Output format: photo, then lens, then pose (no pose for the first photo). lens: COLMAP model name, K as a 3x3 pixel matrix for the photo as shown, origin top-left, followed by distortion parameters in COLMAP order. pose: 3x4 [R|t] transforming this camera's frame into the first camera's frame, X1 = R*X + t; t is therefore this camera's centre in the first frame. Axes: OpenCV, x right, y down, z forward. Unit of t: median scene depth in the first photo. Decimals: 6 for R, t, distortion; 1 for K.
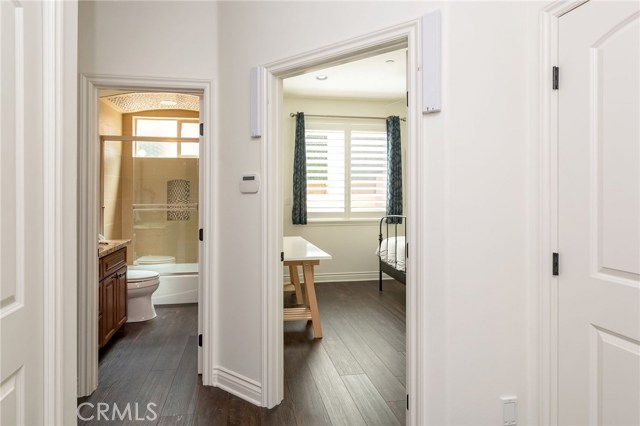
lens RADIAL K [[331.8, 0, 320.7], [0, 331.8, 192.6], [0, 0, 1]] dist [0.000493, 0.000017]
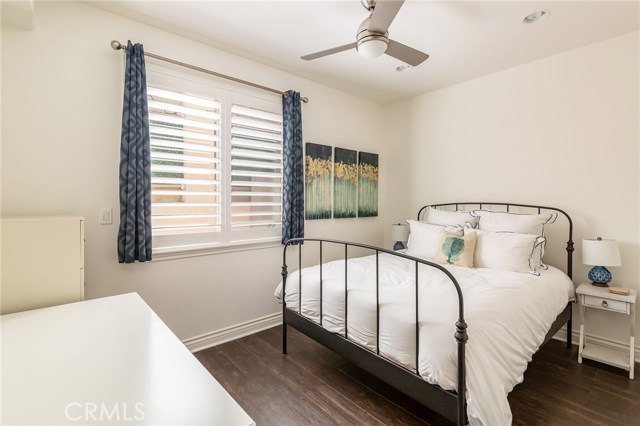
lens RADIAL K [[295.1, 0, 319.9], [0, 295.1, 204.4], [0, 0, 1]] dist [0.009854, 0.000308]
pose [[0.885131, -0.002382, 0.465336, -0.023182], [-0.006060, 0.999843, 0.016645, -0.002652], [-0.465302, -0.017553, 0.884978, 0.452851]]
